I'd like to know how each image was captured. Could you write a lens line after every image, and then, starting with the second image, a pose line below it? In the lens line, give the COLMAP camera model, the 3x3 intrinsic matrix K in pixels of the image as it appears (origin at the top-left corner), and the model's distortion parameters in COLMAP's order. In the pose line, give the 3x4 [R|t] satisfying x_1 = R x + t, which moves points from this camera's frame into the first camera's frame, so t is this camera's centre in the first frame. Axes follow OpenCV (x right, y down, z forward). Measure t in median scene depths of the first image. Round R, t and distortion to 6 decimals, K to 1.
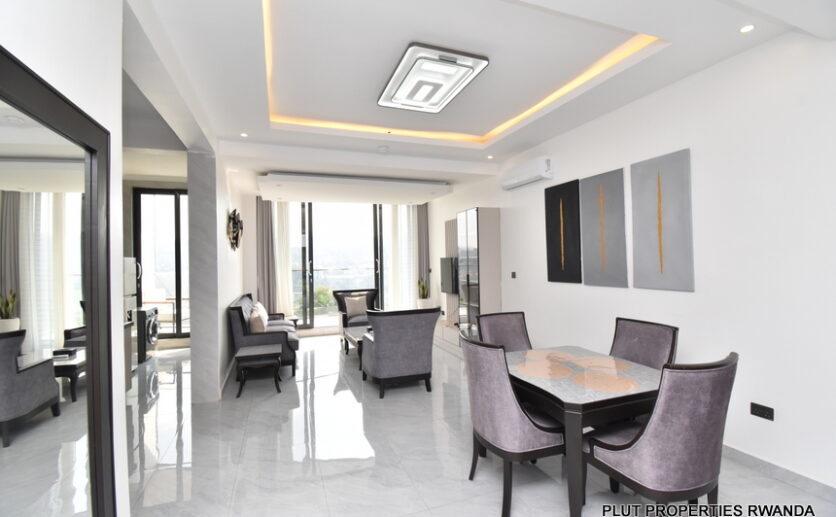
lens RADIAL K [[373.2, 0, 415.5], [0, 373.2, 258.6], [0, 0, 1]] dist [0.002264, -0.017959]
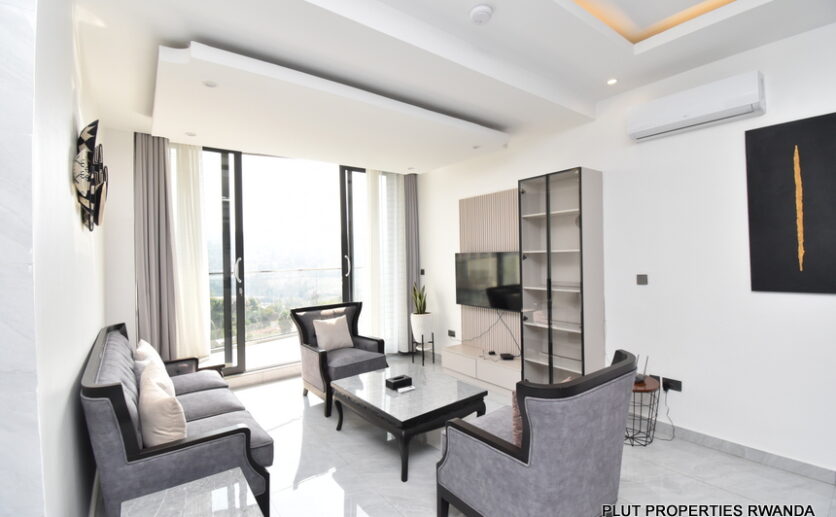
lens RADIAL K [[373.2, 0, 415.5], [0, 373.2, 258.6], [0, 0, 1]] dist [0.002264, -0.017959]
pose [[0.955547, -0.000901, 0.294838, -0.217347], [-0.000425, 0.999990, 0.004433, 0.006122], [-0.294839, -0.004361, 0.955537, 0.418673]]
